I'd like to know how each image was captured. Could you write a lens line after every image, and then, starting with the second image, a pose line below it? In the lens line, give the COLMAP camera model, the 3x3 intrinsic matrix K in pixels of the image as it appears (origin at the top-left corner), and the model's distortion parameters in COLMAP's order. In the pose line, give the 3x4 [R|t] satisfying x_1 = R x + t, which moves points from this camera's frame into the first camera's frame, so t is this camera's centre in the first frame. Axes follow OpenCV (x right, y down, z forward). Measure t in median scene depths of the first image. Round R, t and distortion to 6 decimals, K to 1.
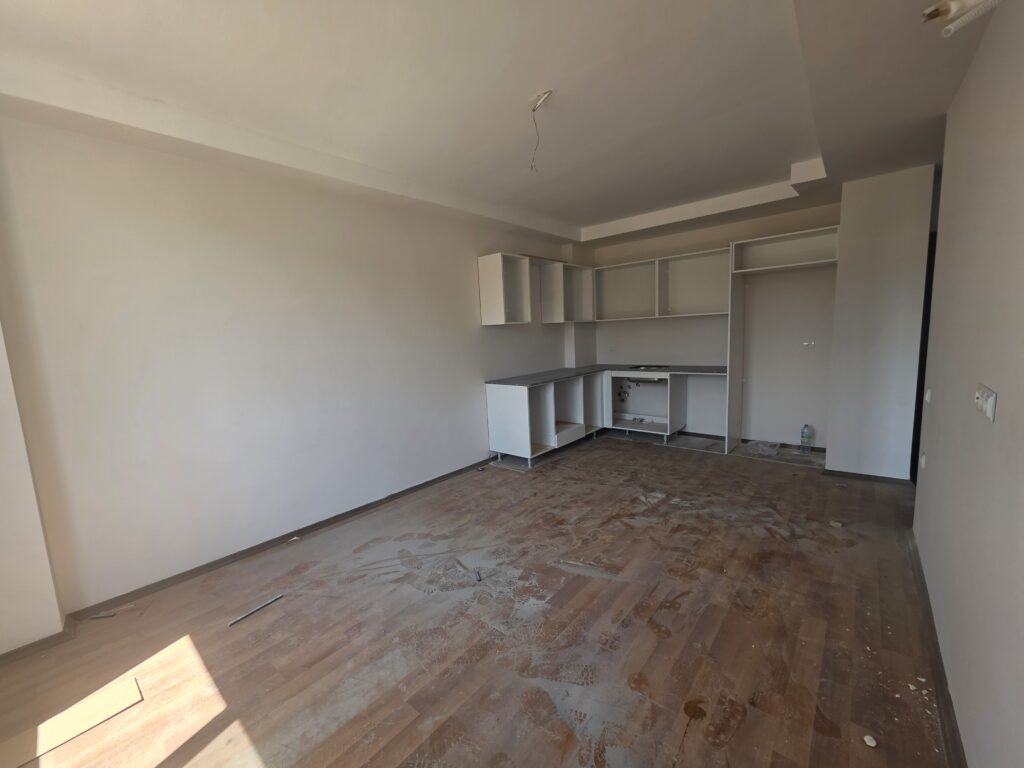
lens RADIAL K [[406.8, 0, 516.5], [0, 406.8, 386.7], [0, 0, 1]] dist [0.002906, -0.000204]
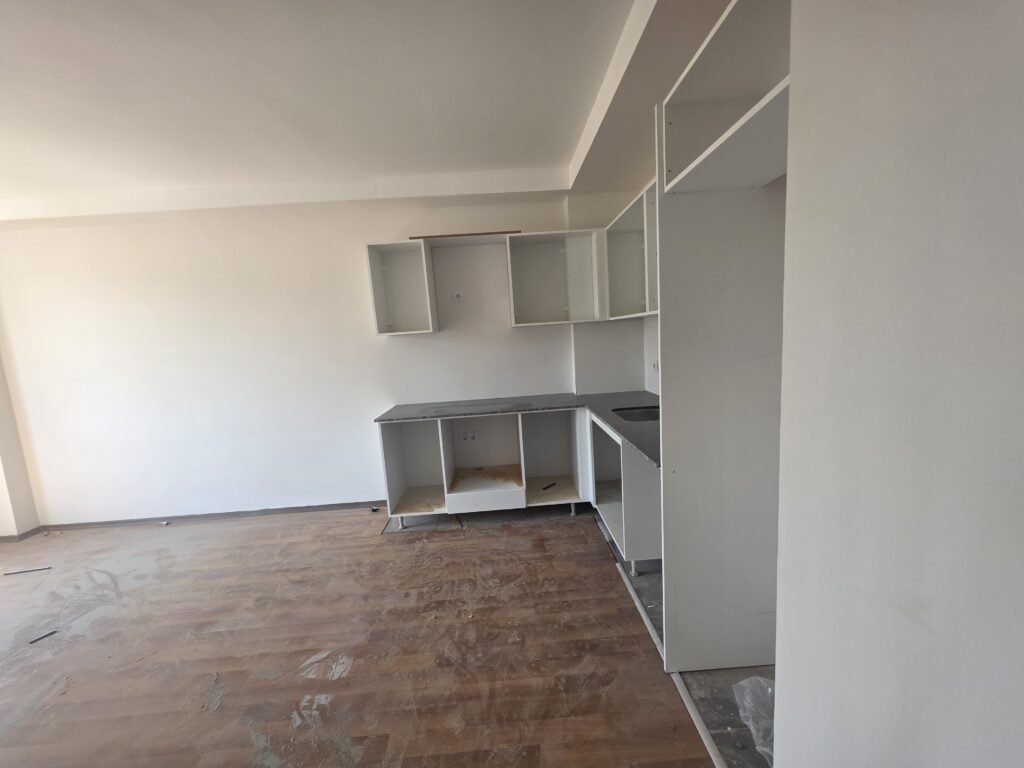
lens RADIAL K [[406.8, 0, 516.5], [0, 406.8, 386.7], [0, 0, 1]] dist [0.002906, -0.000204]
pose [[0.678356, 0.098091, -0.728156, 0.825322], [-0.064049, 0.995170, 0.074393, -0.153213], [0.731936, -0.003828, 0.681362, 0.768244]]
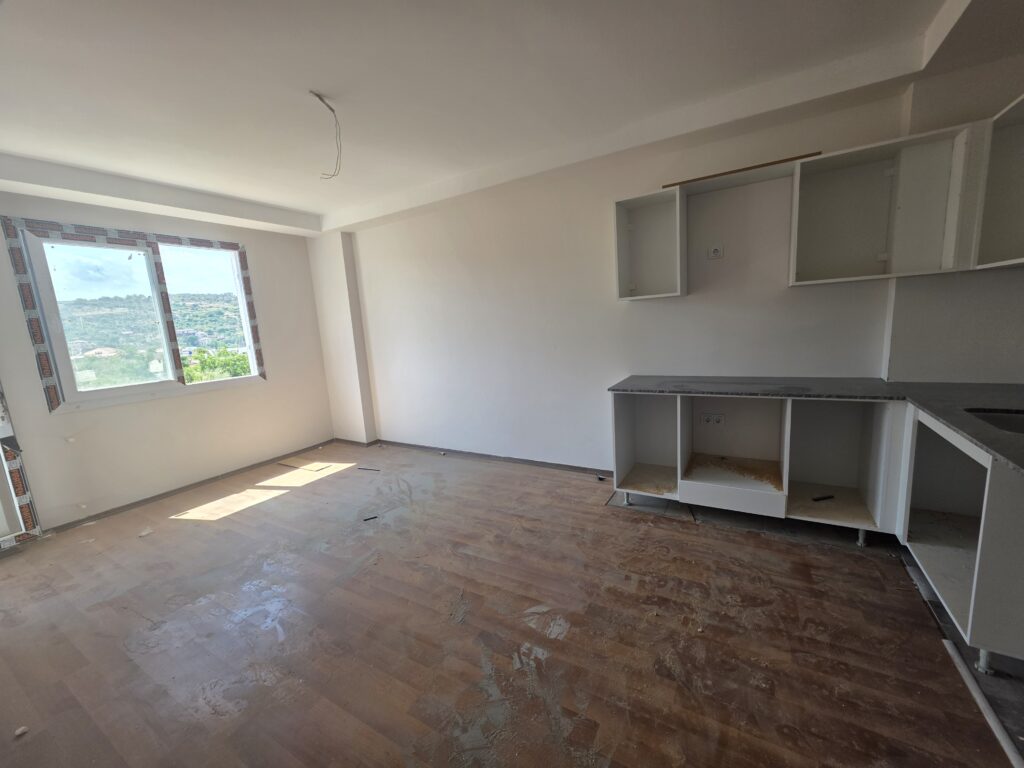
lens RADIAL K [[406.8, 0, 516.5], [0, 406.8, 386.7], [0, 0, 1]] dist [0.002906, -0.000204]
pose [[0.181503, 0.193860, -0.964093, 0.767062], [-0.072685, 0.980340, 0.183443, -0.142614], [0.980700, 0.036780, 0.192026, 0.791888]]
